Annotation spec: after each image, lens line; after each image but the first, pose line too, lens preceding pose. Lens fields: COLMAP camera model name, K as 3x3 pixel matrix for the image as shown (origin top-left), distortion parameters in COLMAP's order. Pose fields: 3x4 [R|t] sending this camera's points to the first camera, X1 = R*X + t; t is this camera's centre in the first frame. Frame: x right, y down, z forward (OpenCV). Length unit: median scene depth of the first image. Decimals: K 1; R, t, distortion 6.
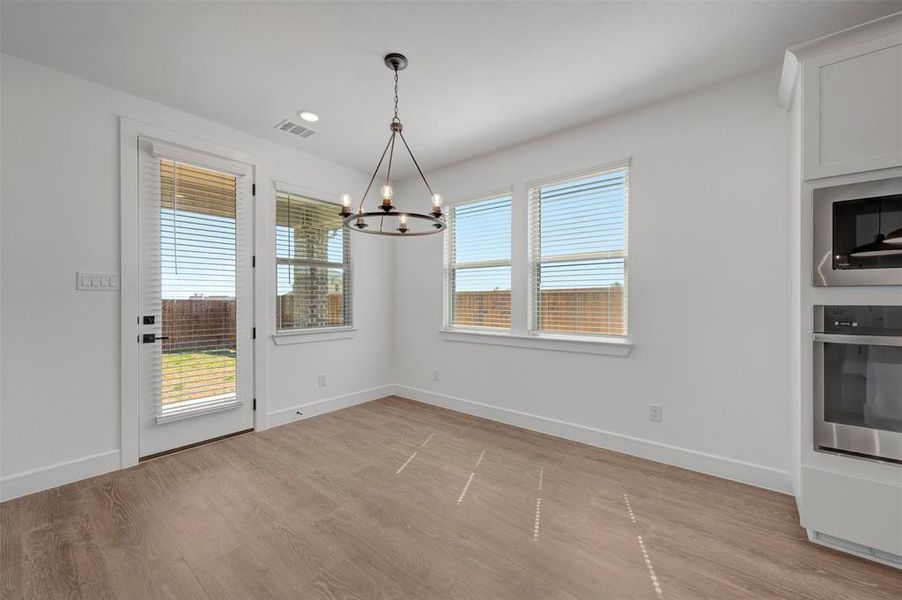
lens RADIAL K [[356.7, 0, 454.6], [0, 356.7, 299.5], [0, 0, 1]] dist [-0.007808, -0.000086]
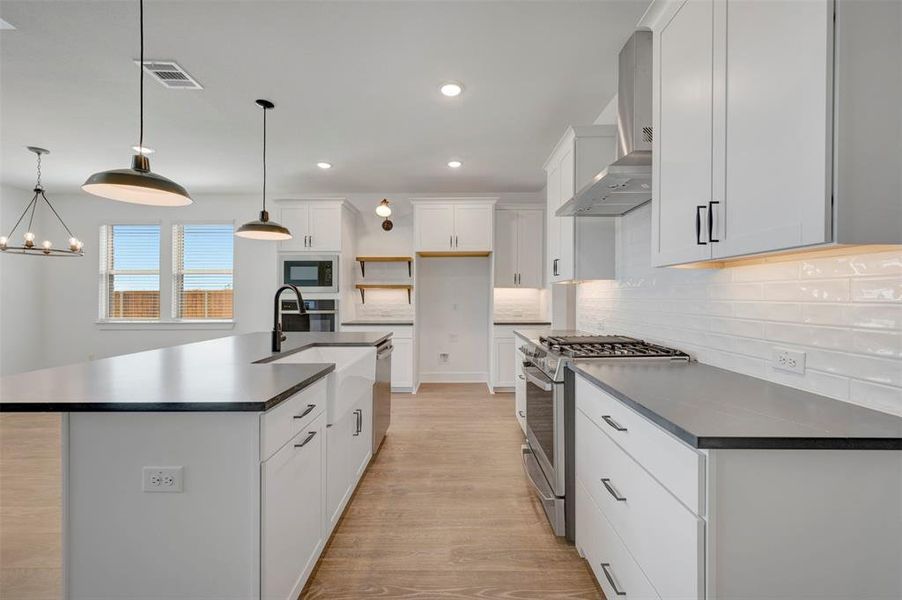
lens RADIAL K [[356.7, 0, 454.6], [0, 356.7, 299.5], [0, 0, 1]] dist [-0.007808, -0.000086]
pose [[0.782895, -0.003865, 0.622142, 0.218638], [0.001218, 0.999988, 0.004680, 0.001814], [-0.622153, -0.002906, 0.782890, -0.988579]]
